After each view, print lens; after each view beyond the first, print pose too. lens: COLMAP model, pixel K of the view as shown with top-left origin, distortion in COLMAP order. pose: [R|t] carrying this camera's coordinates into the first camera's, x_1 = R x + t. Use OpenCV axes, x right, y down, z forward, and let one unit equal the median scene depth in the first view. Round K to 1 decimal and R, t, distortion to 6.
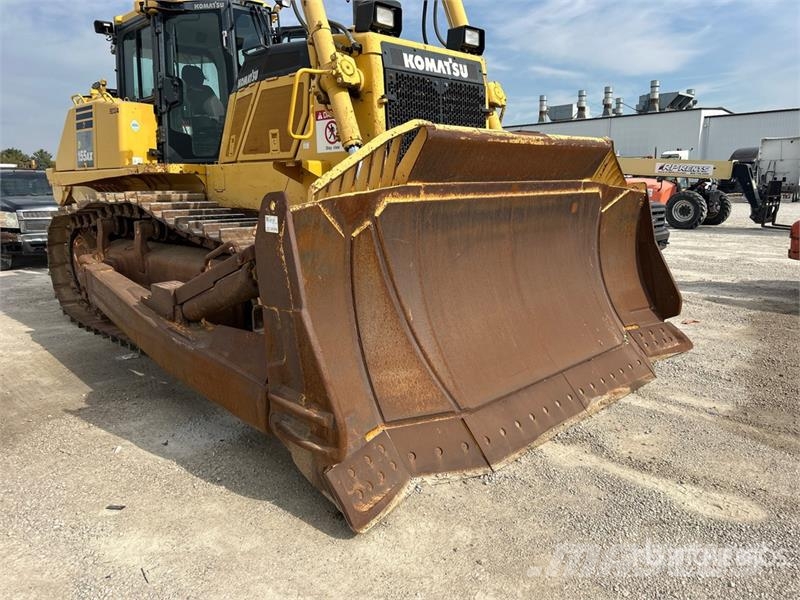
lens RADIAL K [[608.6, 0, 405.4], [0, 608.6, 294.0], [0, 0, 1]] dist [0.037316, -0.039533]
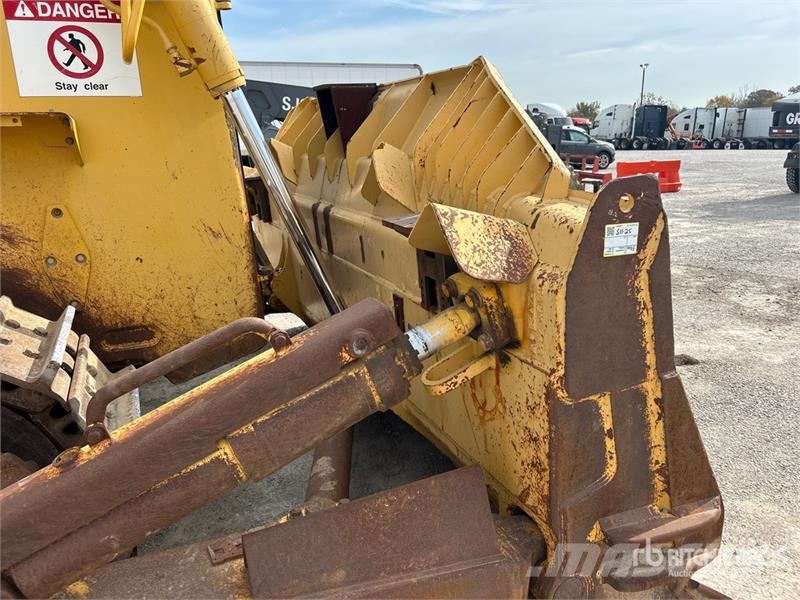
lens RADIAL K [[606.0, 0, 401.8], [0, 606.0, 305.3], [0, 0, 1]] dist [0.047810, -0.057595]
pose [[0.372631, -0.251096, 0.893363, -0.406600], [0.189757, 0.962972, 0.191512, -0.103877], [-0.908372, 0.098158, 0.406480, 0.512917]]
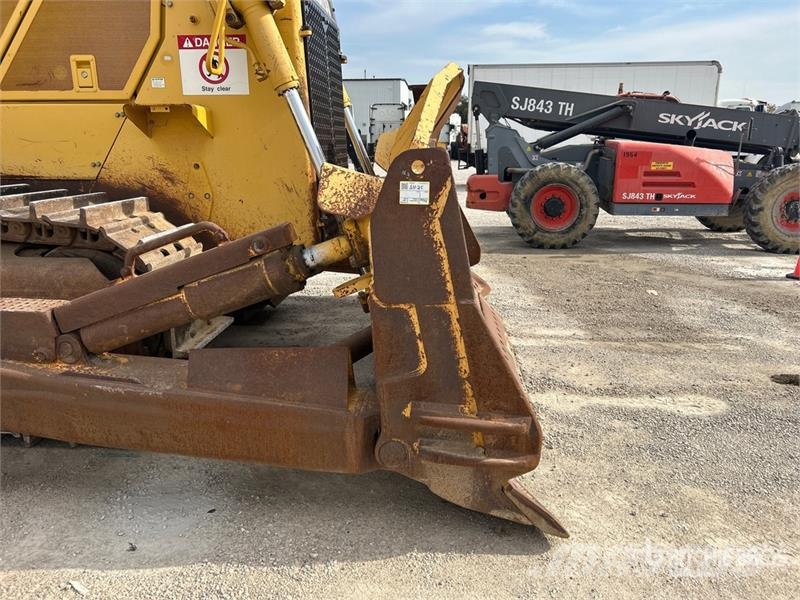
lens RADIAL K [[606.1, 0, 400.0], [0, 606.1, 300.0], [0, 0, 1]] dist [0.036793, -0.033080]
pose [[0.768158, -0.153312, 0.621634, -0.377365], [0.106986, 0.987993, 0.111464, -0.037446], [-0.631259, -0.019116, 0.775336, 0.233375]]
